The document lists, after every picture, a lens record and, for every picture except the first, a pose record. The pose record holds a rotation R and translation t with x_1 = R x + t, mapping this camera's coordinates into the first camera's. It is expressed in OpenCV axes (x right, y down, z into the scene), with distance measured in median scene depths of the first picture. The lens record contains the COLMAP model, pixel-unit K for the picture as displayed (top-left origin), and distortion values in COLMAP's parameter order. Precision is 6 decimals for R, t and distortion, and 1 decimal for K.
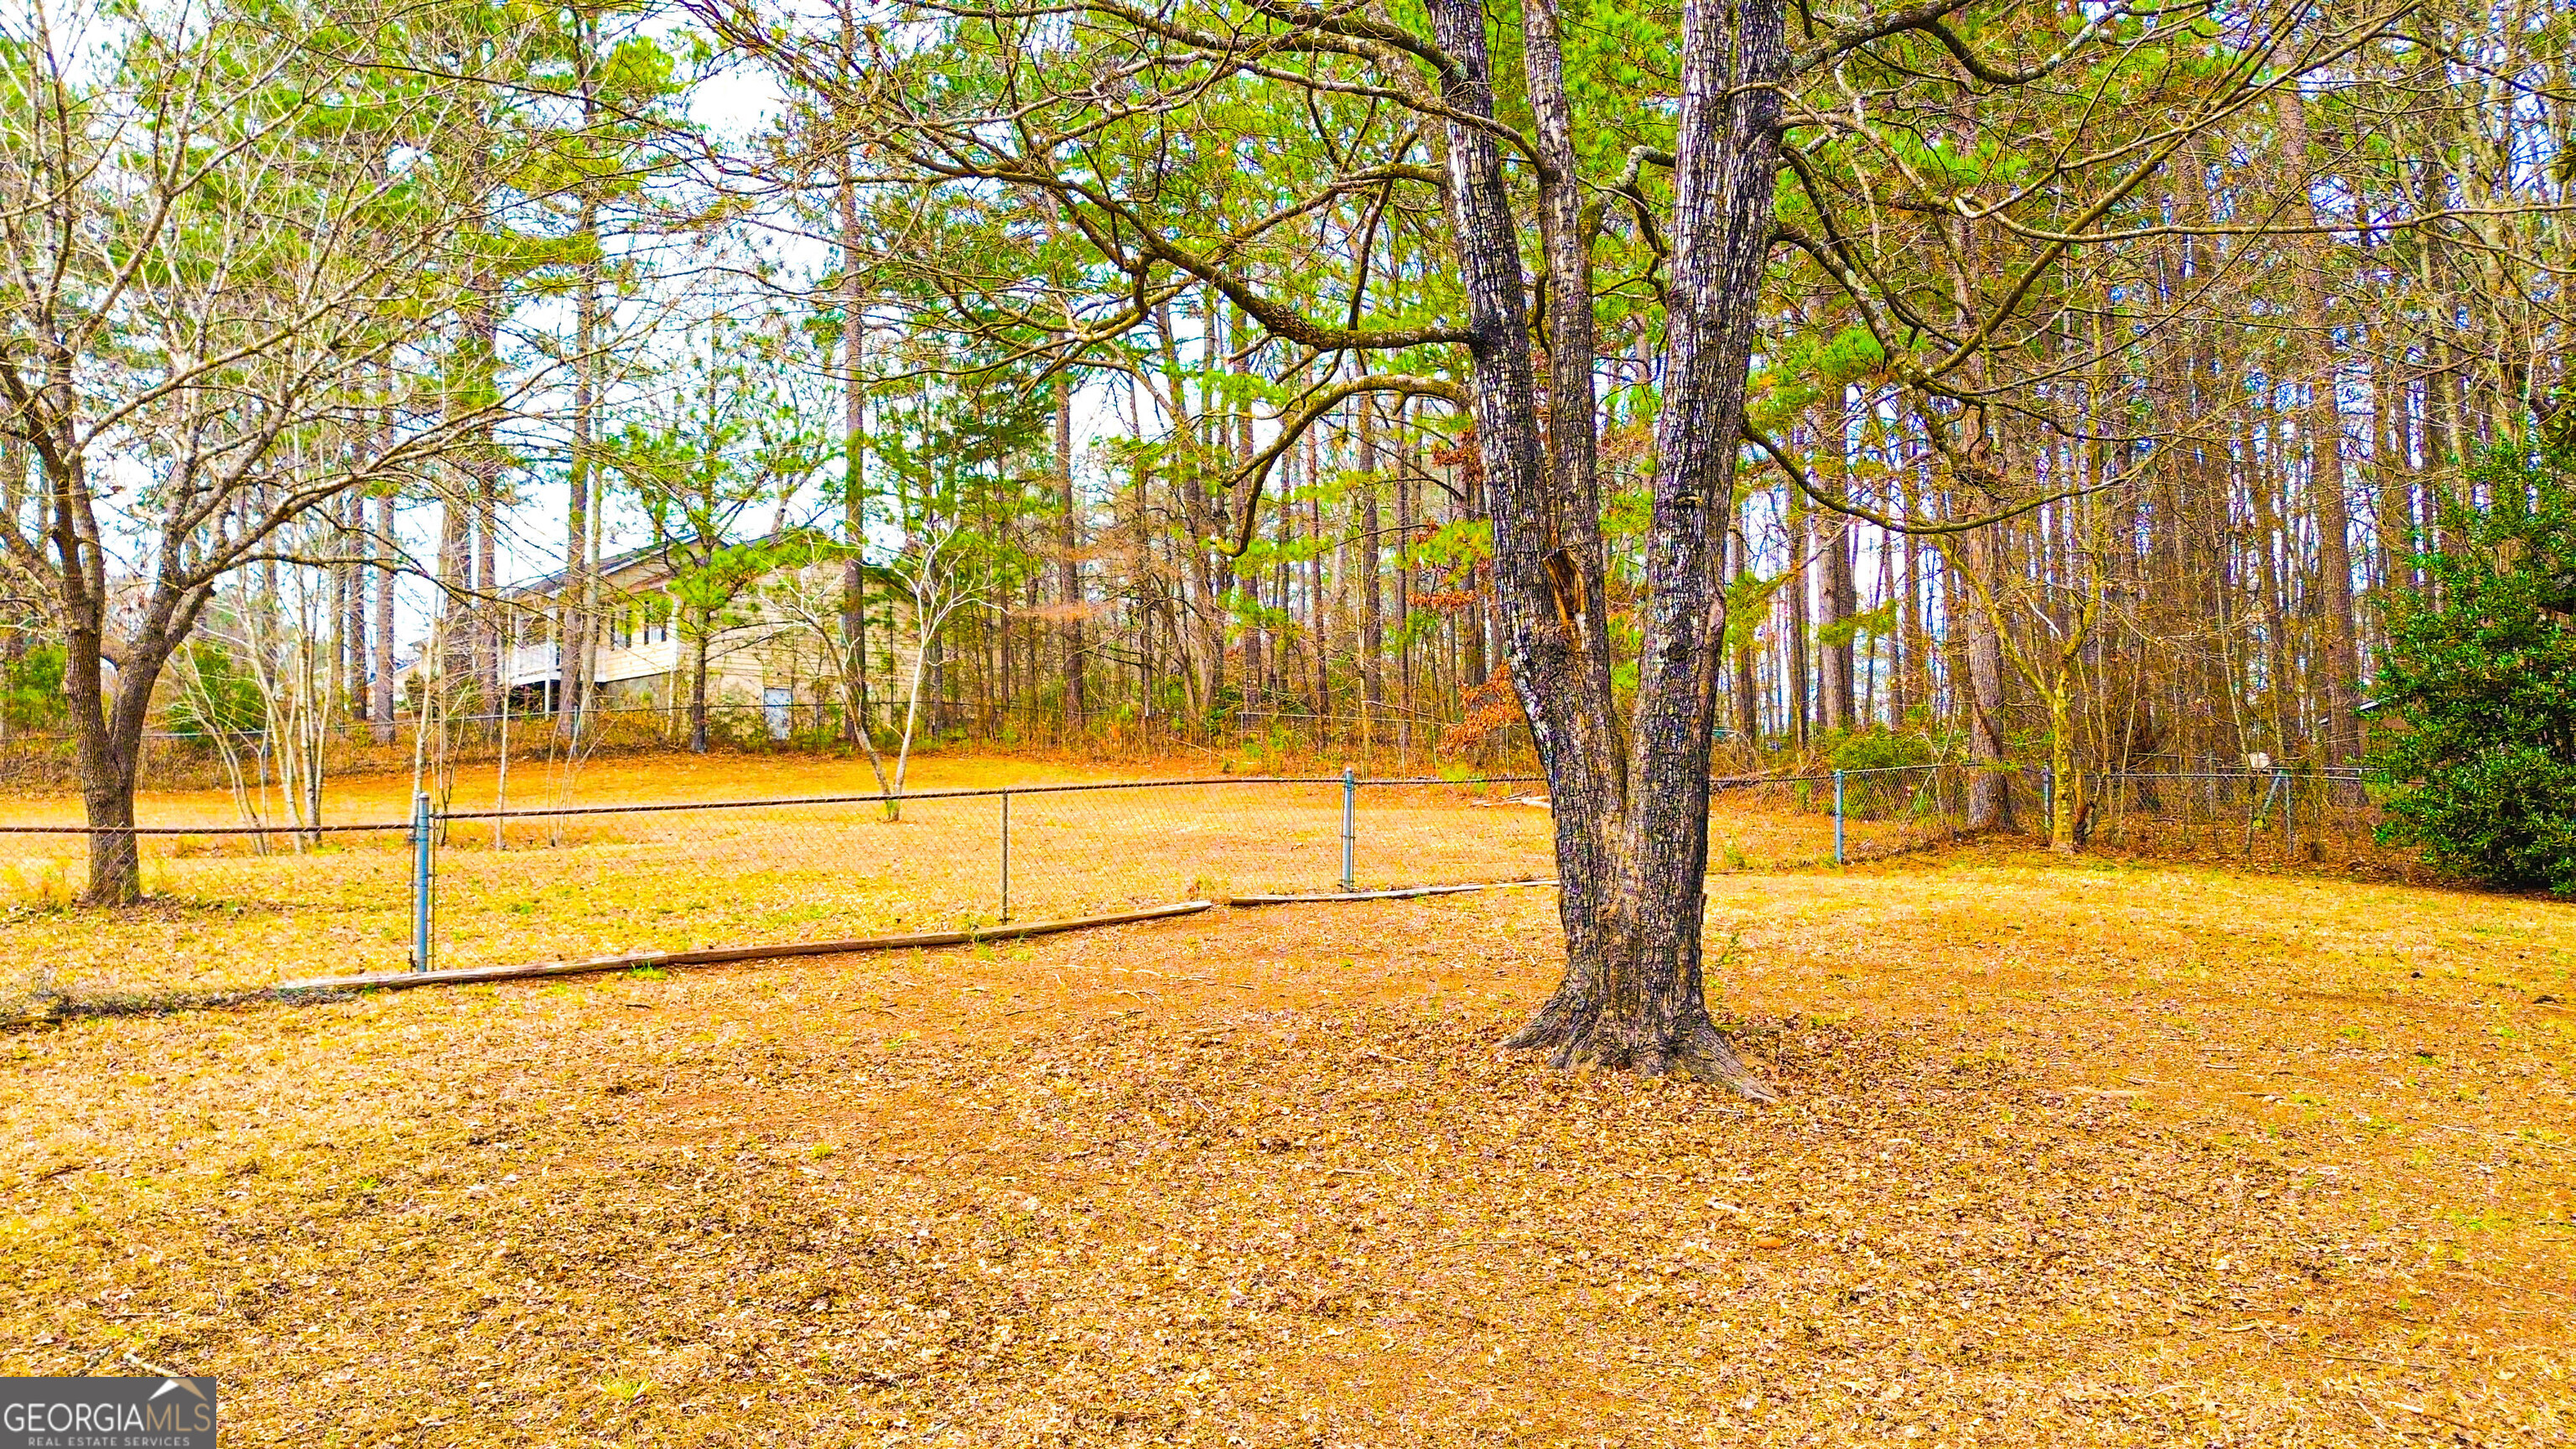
lens RADIAL K [[1814.9, 0, 1276.1], [0, 1814.9, 736.7], [0, 0, 1]] dist [0.070289, -0.070219]
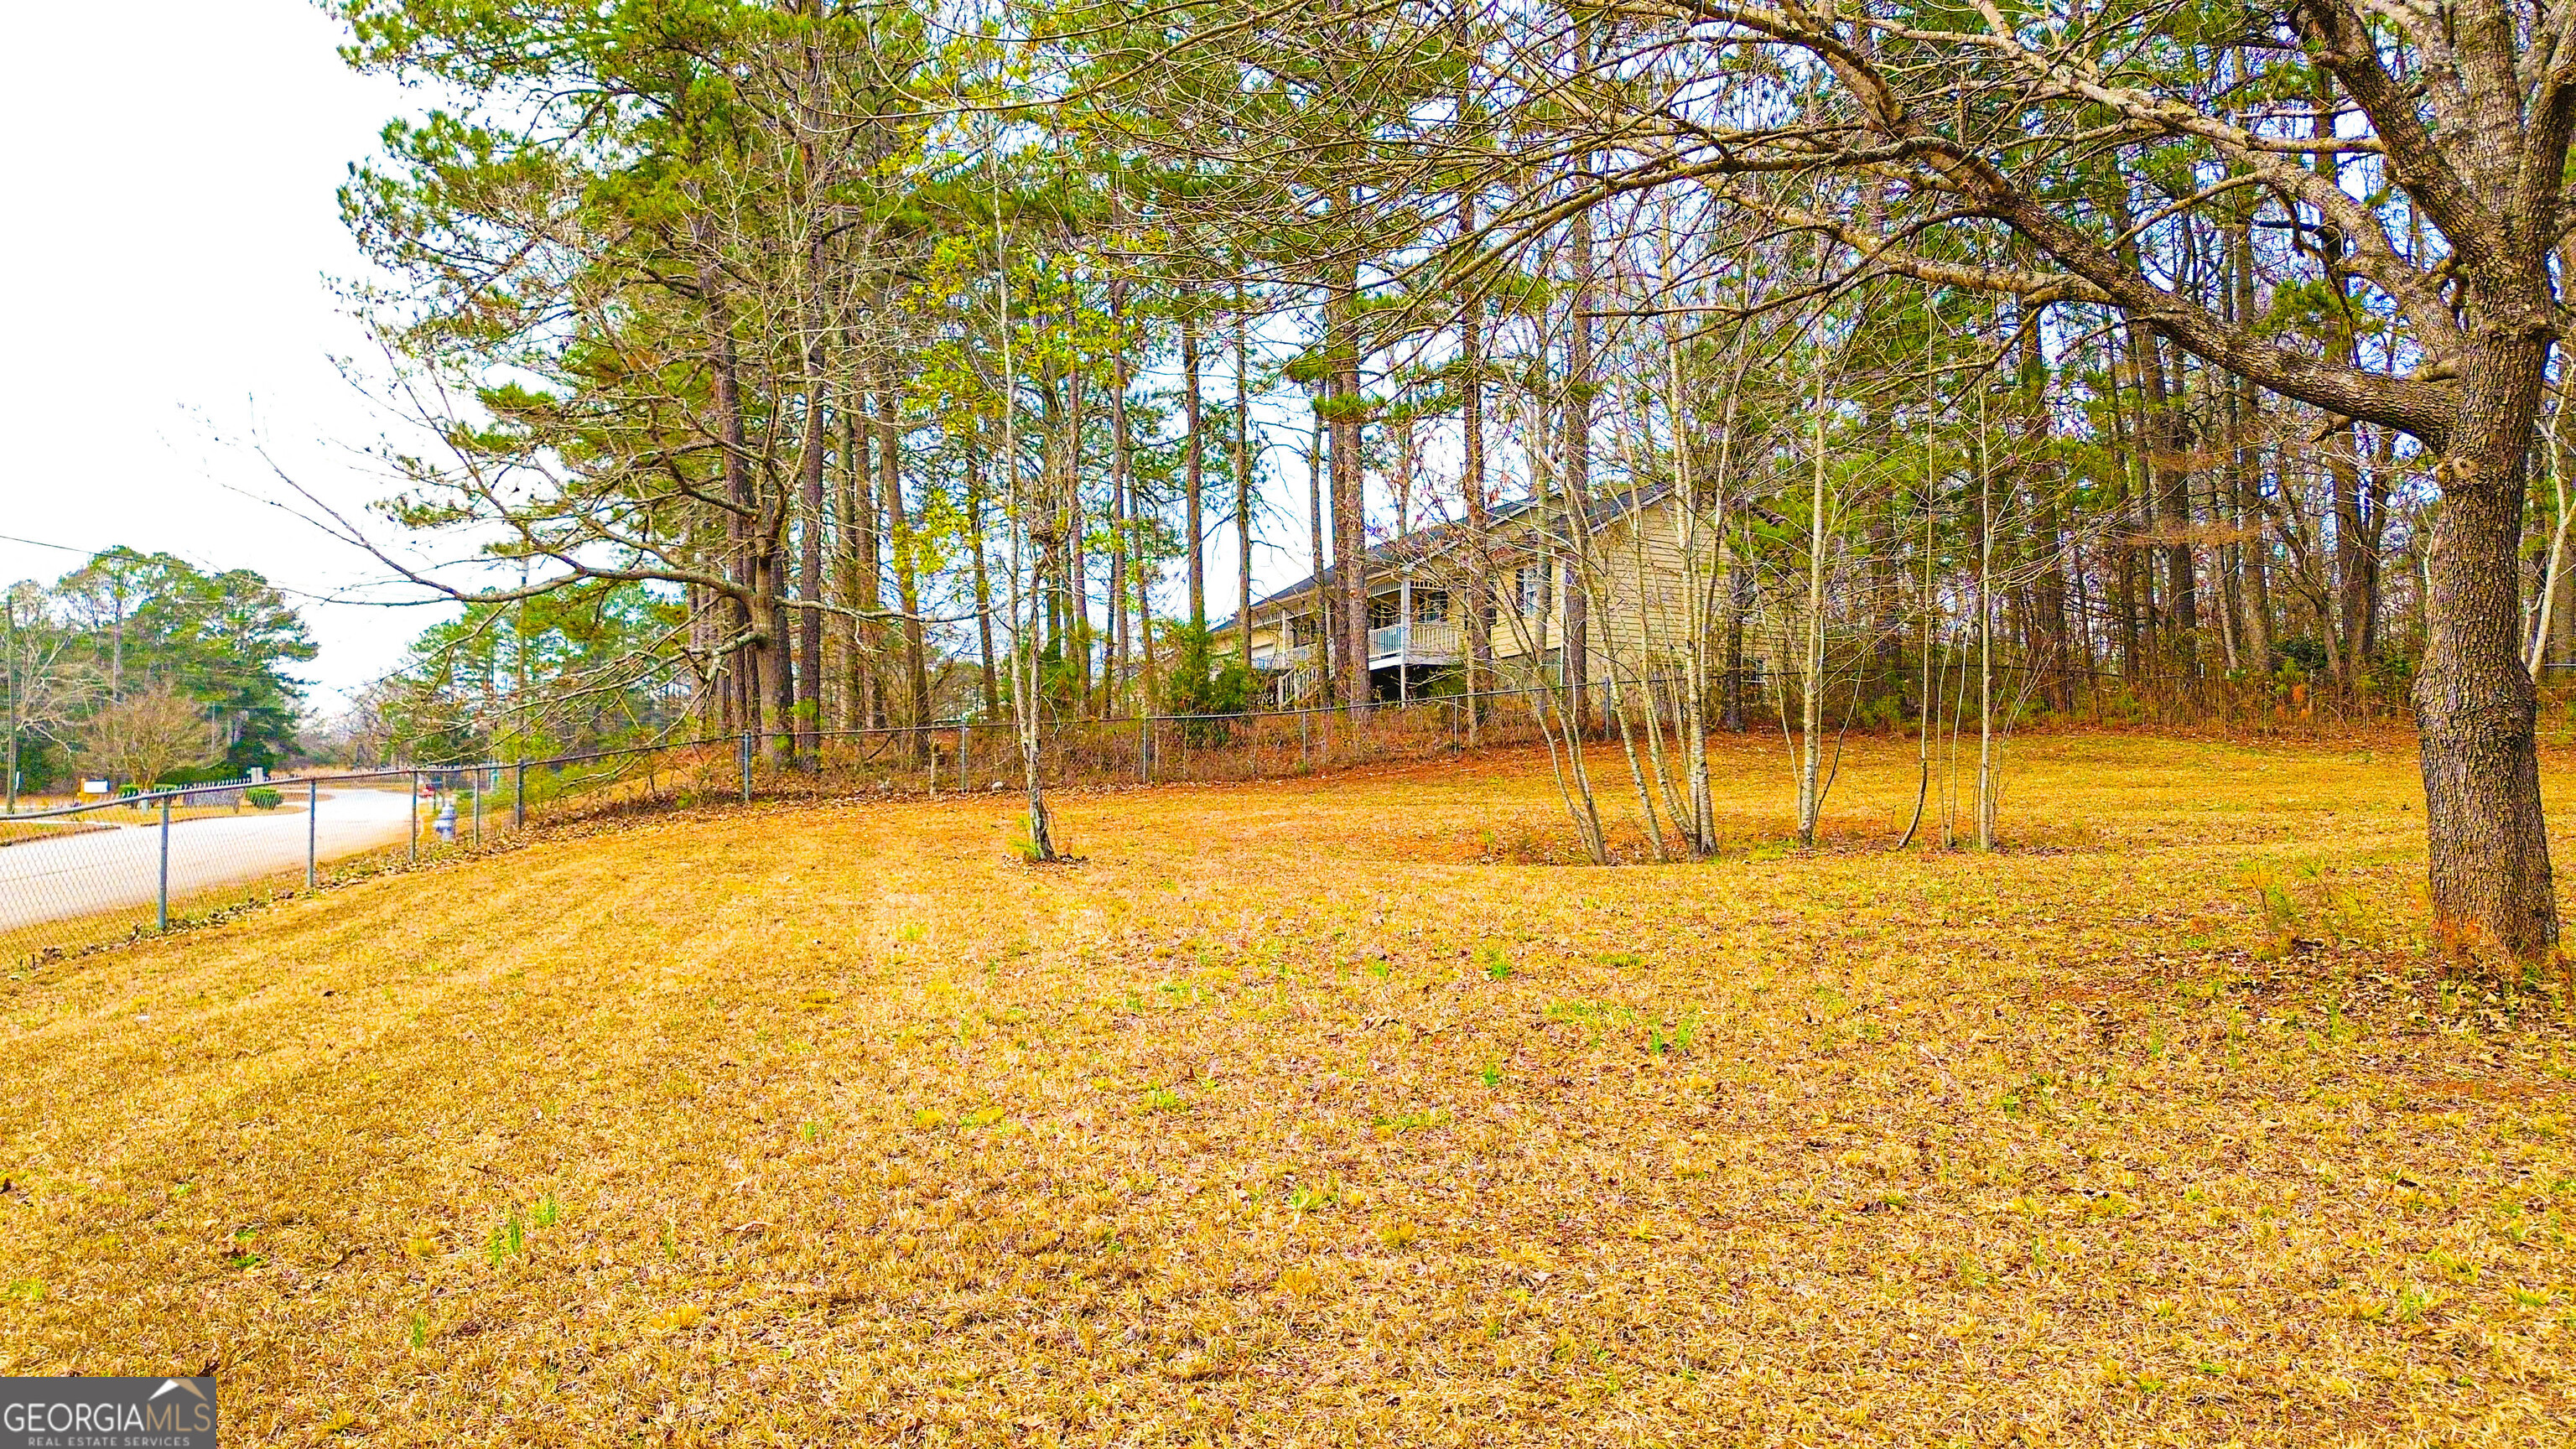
lens RADIAL K [[1814.9, 0, 1301.7], [0, 1814.9, 729.6], [0, 0, 1]] dist [0.070289, -0.070219]
pose [[0.964250, -0.021399, -0.264129, -0.865305], [0.019497, 0.999762, -0.009824, 0.034860], [0.264276, 0.004323, 0.964437, 0.548331]]
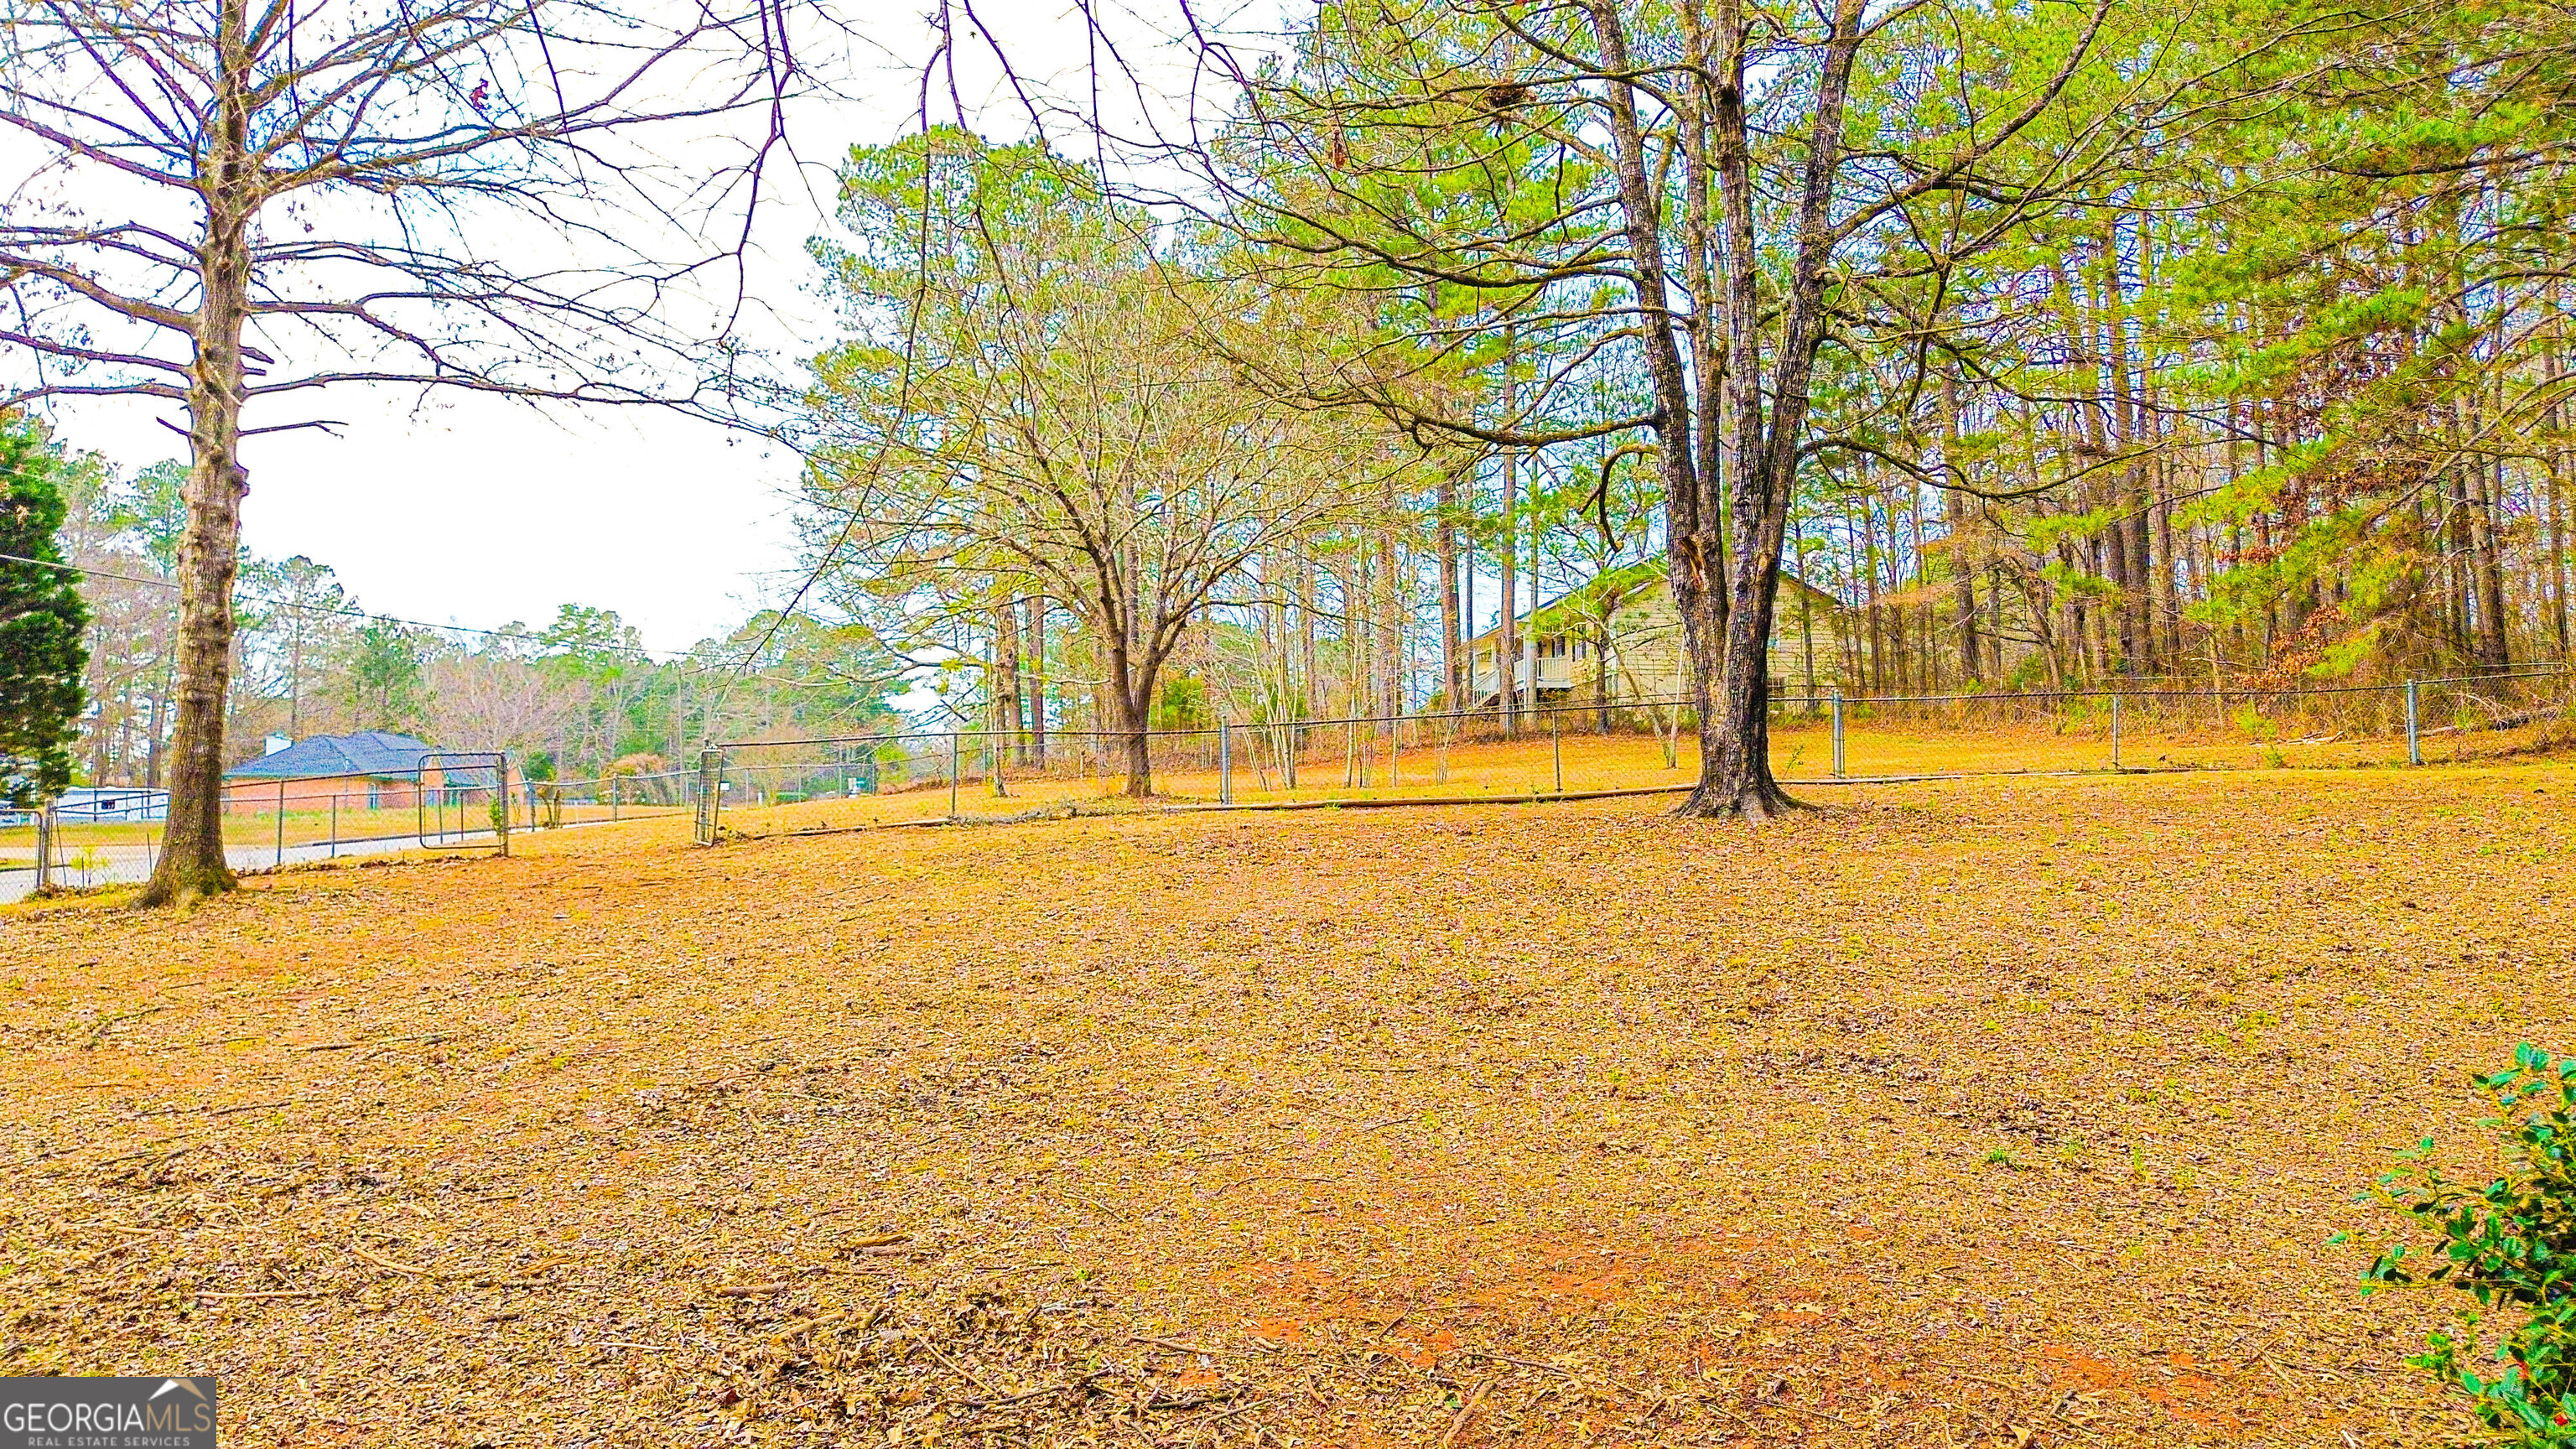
lens RADIAL K [[1814.9, 0, 1283.2], [0, 1814.9, 725.0], [0, 0, 1]] dist [0.070289, -0.070219]
pose [[0.838850, -0.043448, -0.542626, 0.547710], [0.035471, 0.999054, -0.025158, 0.079935], [0.543206, 0.001856, 0.839597, -0.503866]]
